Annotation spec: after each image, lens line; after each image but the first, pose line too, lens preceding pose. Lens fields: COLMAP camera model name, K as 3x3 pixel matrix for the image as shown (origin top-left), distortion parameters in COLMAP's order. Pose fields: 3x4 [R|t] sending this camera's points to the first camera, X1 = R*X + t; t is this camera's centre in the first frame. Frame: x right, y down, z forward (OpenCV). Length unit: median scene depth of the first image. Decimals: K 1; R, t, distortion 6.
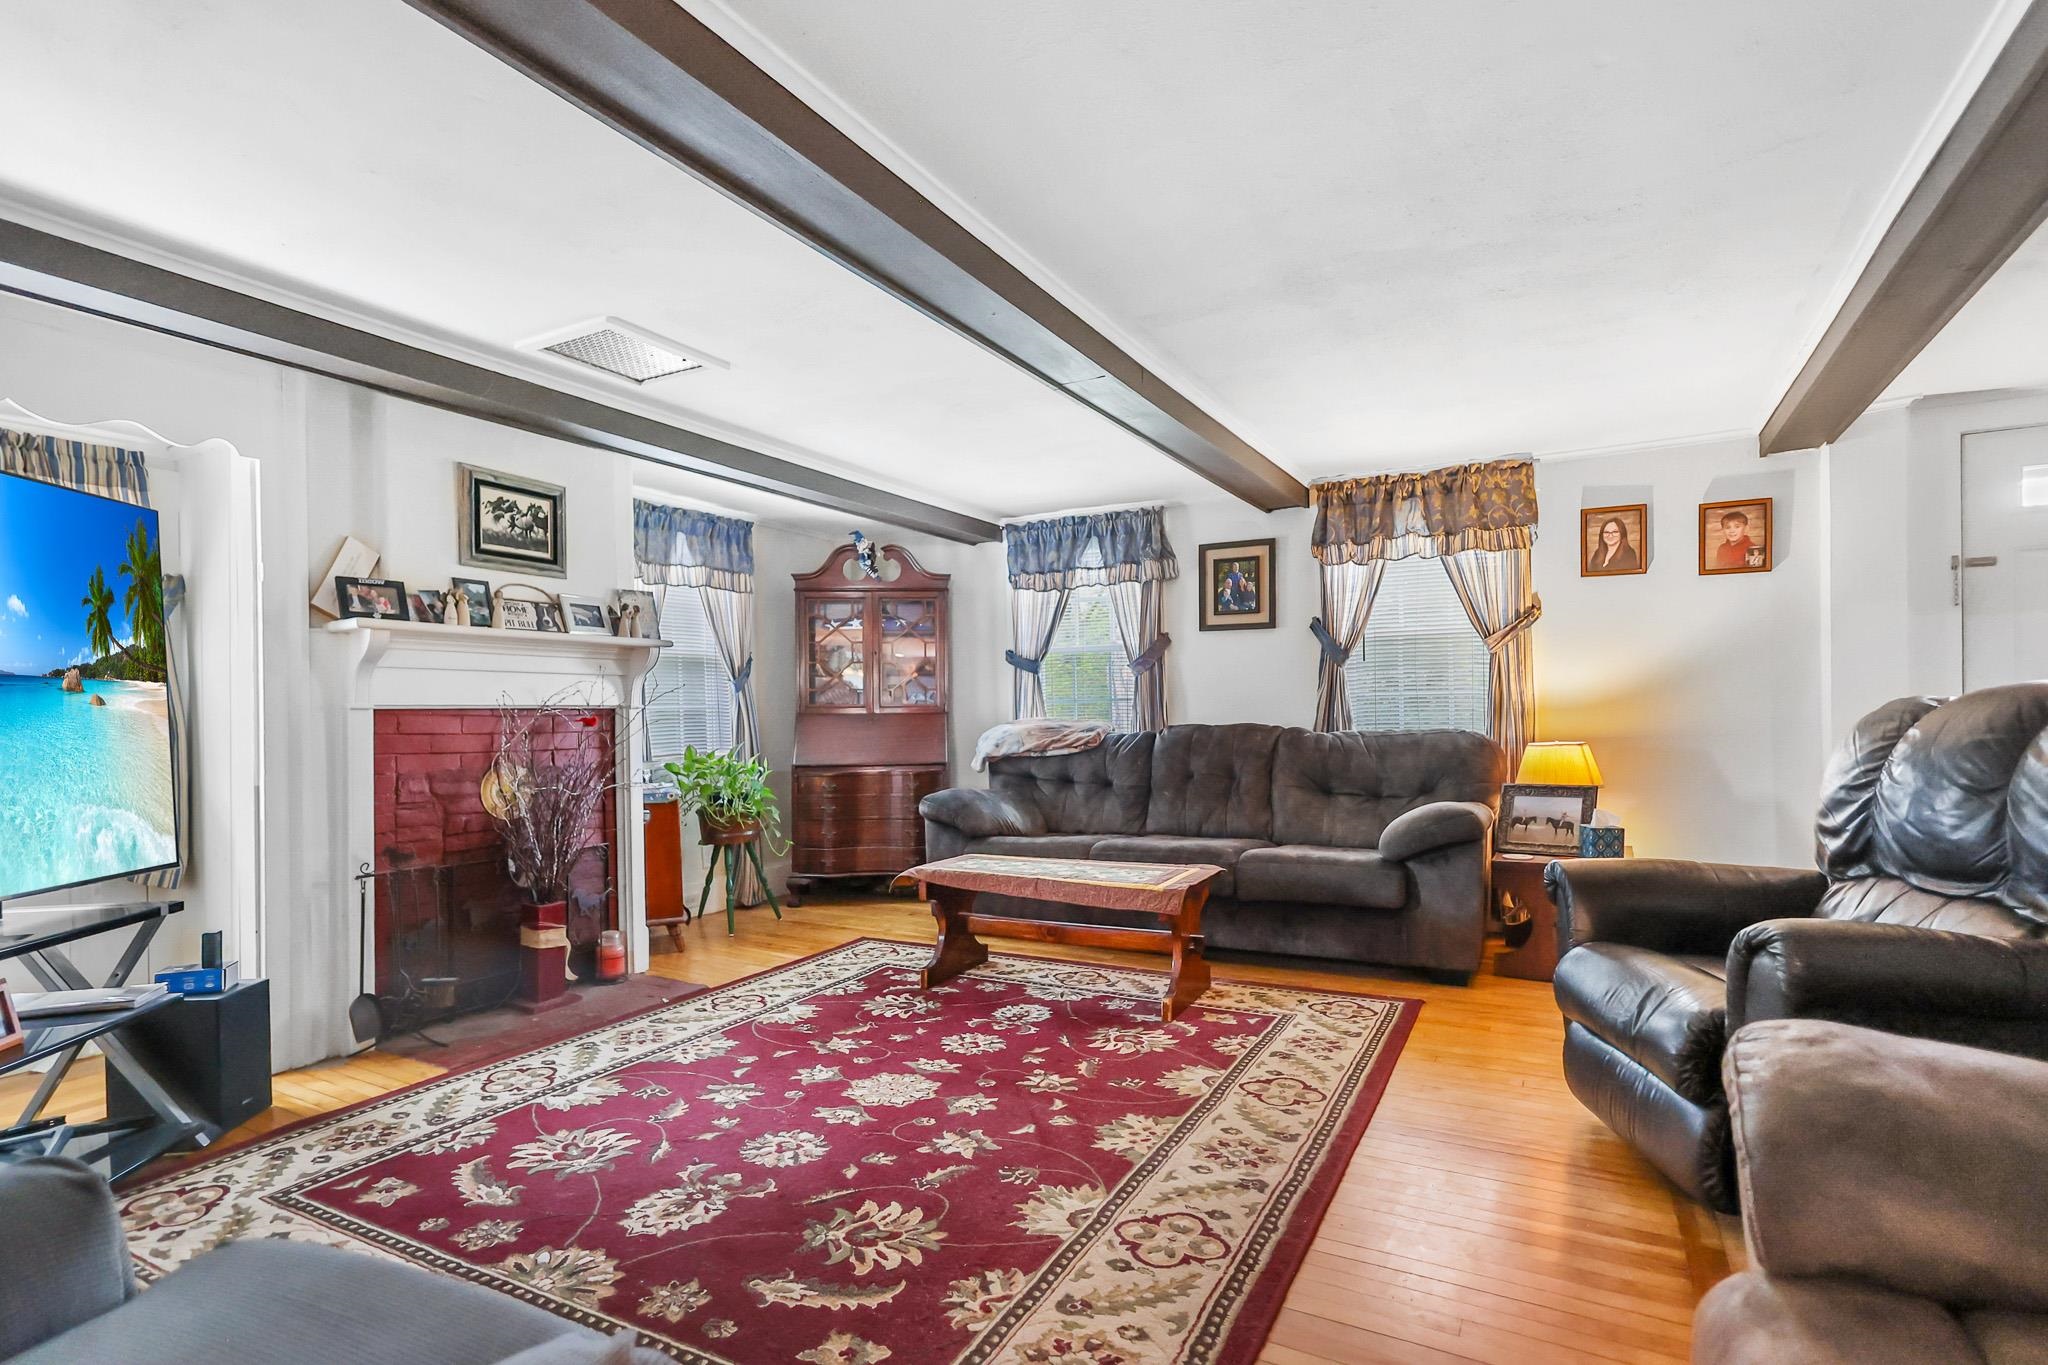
lens RADIAL K [[1007.2, 0, 1024.6], [0, 1007.2, 713.2], [0, 0, 1]] dist [0.005322, 0.000957]
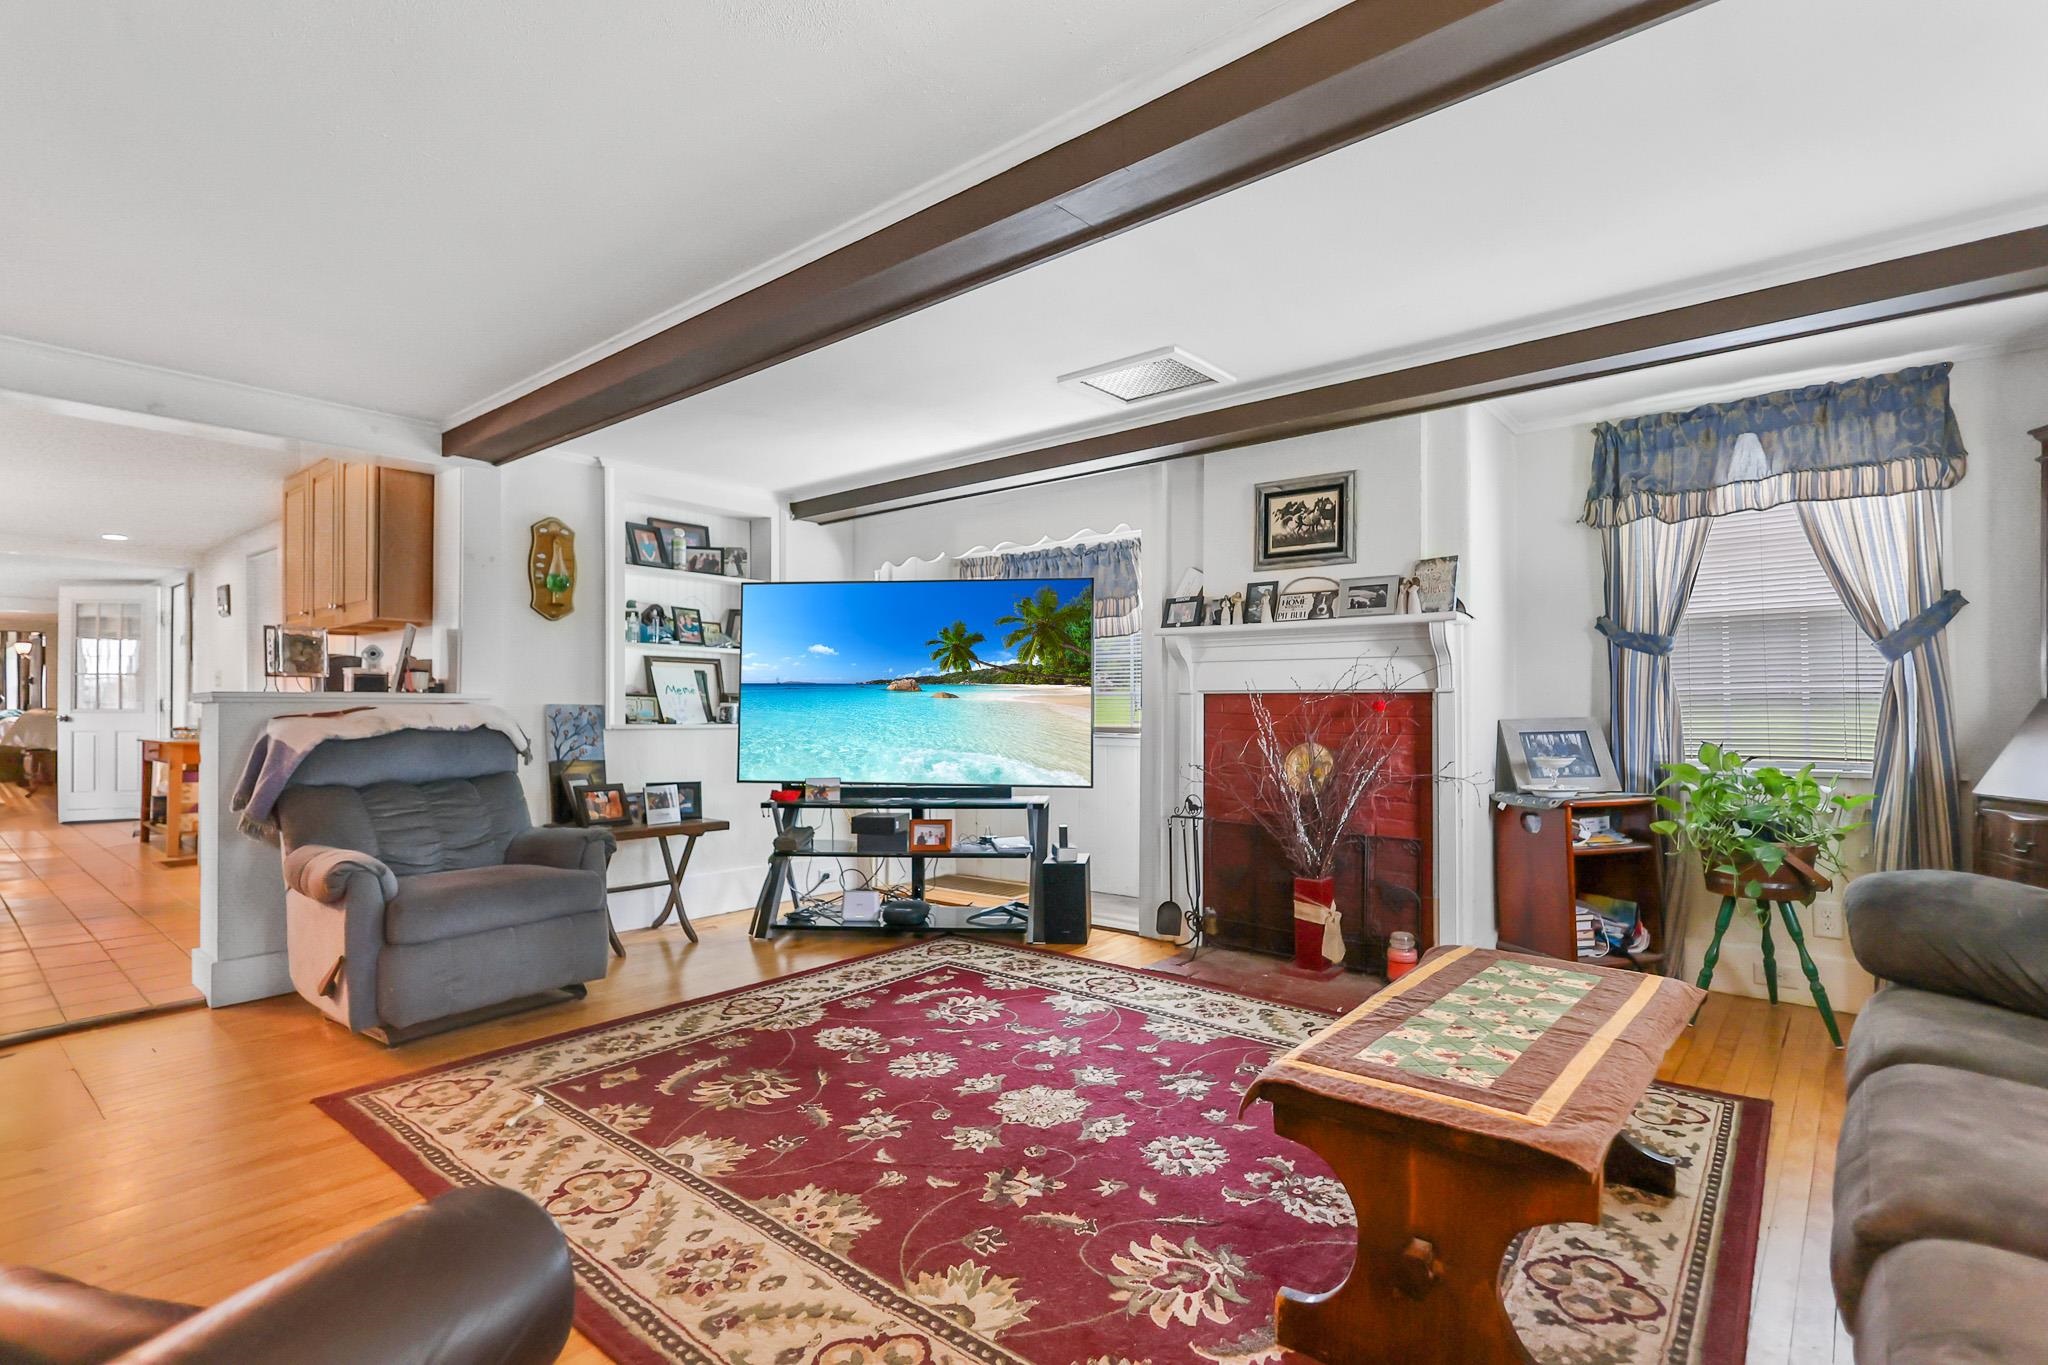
lens RADIAL K [[1005.6, 0, 1029.3], [0, 1005.6, 696.6], [0, 0, 1]] dist [0.001375, 0.000311]
pose [[-0.213666, 0.007103, -0.976881, 0.782659], [0.003974, 0.999972, 0.006402, -0.011217], [0.976899, -0.002514, -0.213688, 1.200045]]
